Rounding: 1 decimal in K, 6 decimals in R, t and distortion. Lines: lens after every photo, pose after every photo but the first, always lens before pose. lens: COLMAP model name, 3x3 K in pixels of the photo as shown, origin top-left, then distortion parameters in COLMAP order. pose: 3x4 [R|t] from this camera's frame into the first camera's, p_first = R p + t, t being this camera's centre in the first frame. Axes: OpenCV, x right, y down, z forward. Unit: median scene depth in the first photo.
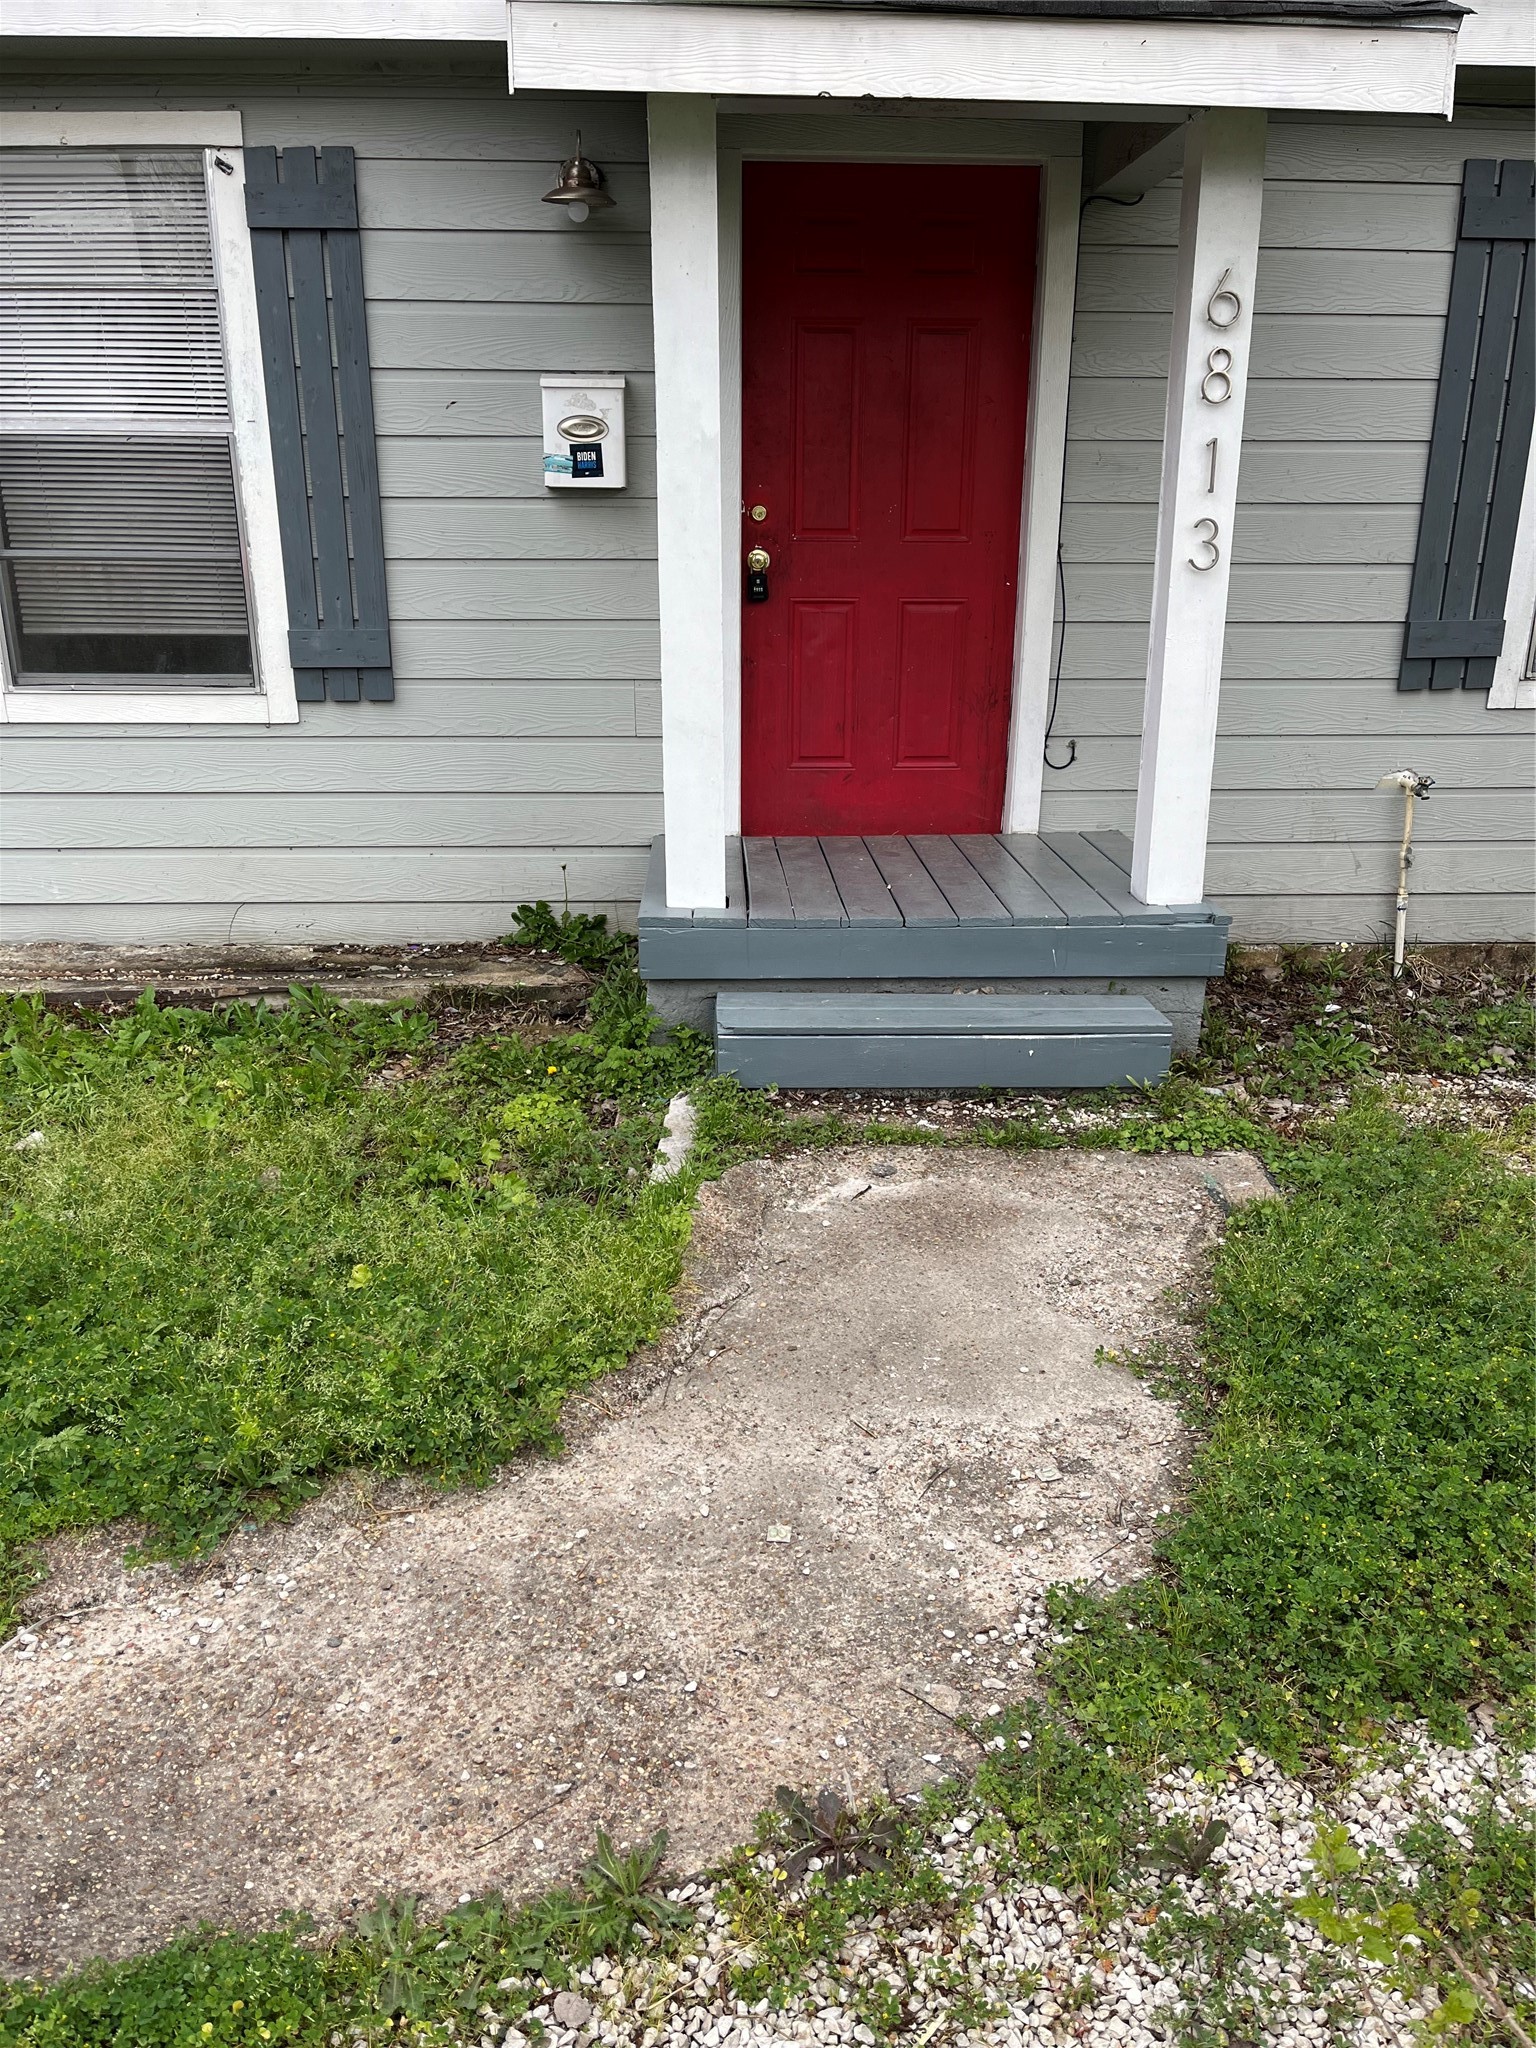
lens RADIAL K [[1556.5, 0, 781.7], [0, 1556.5, 1045.1], [0, 0, 1]] dist [0.055855, -0.077322]
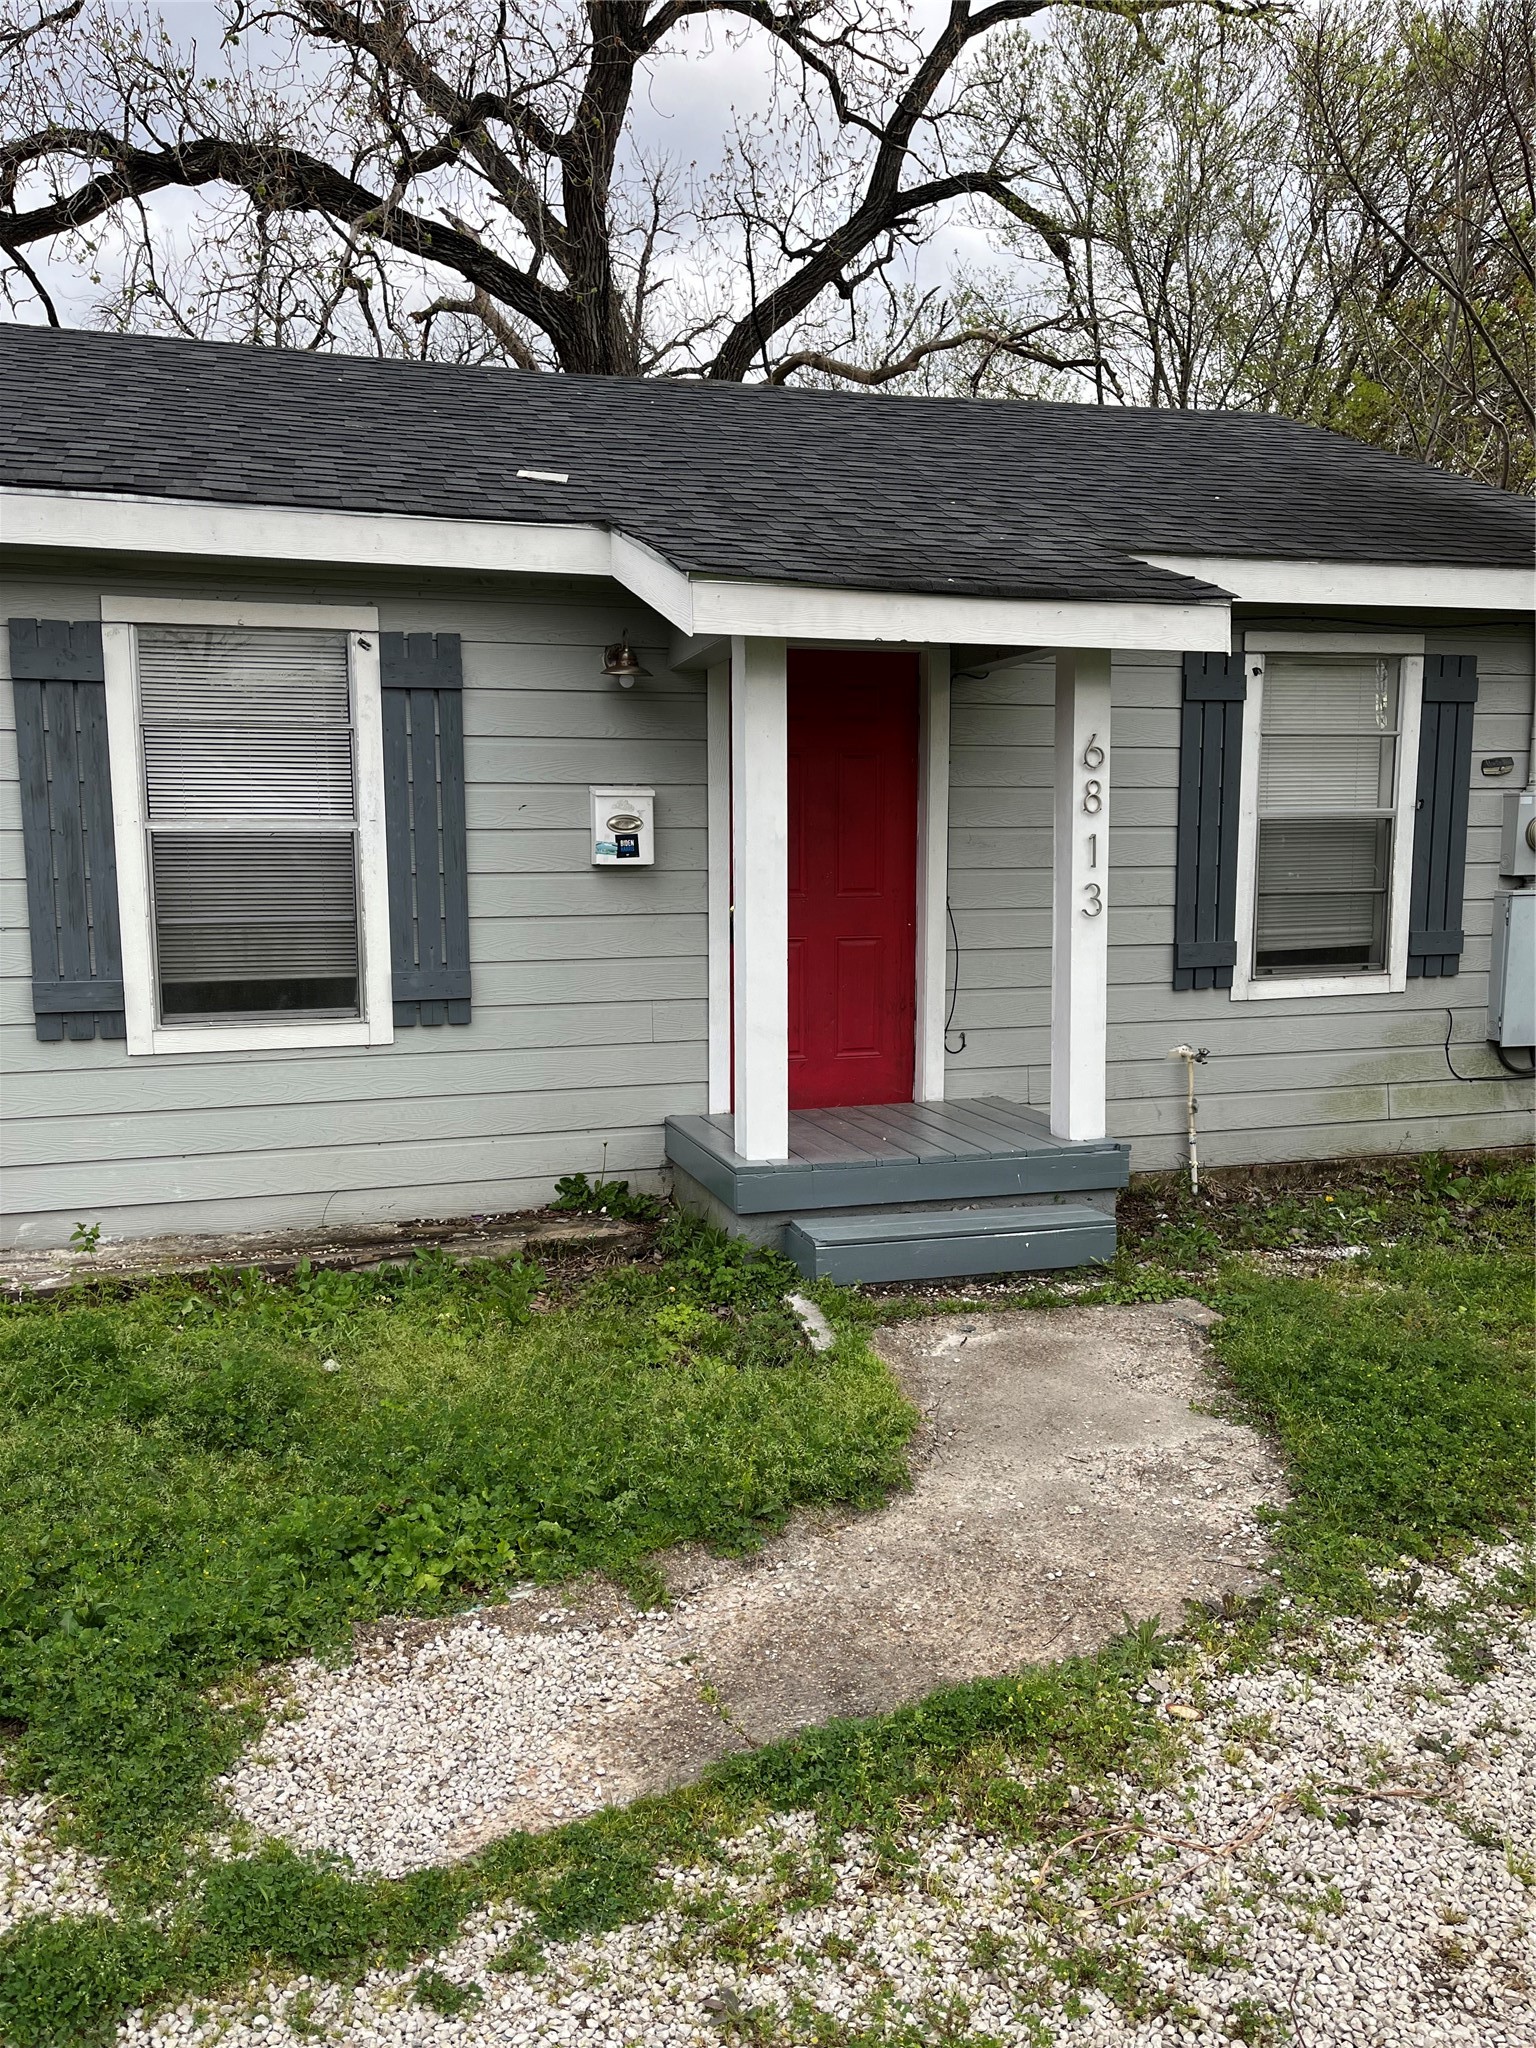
lens RADIAL K [[1556.5, 0, 763.6], [0, 1556.5, 1026.8], [0, 0, 1]] dist [0.055855, -0.077322]
pose [[0.970053, -0.038886, 0.239762, -0.351534], [0.087885, 0.976414, -0.197210, 0.060747], [-0.226438, 0.212376, 0.950590, -0.291897]]
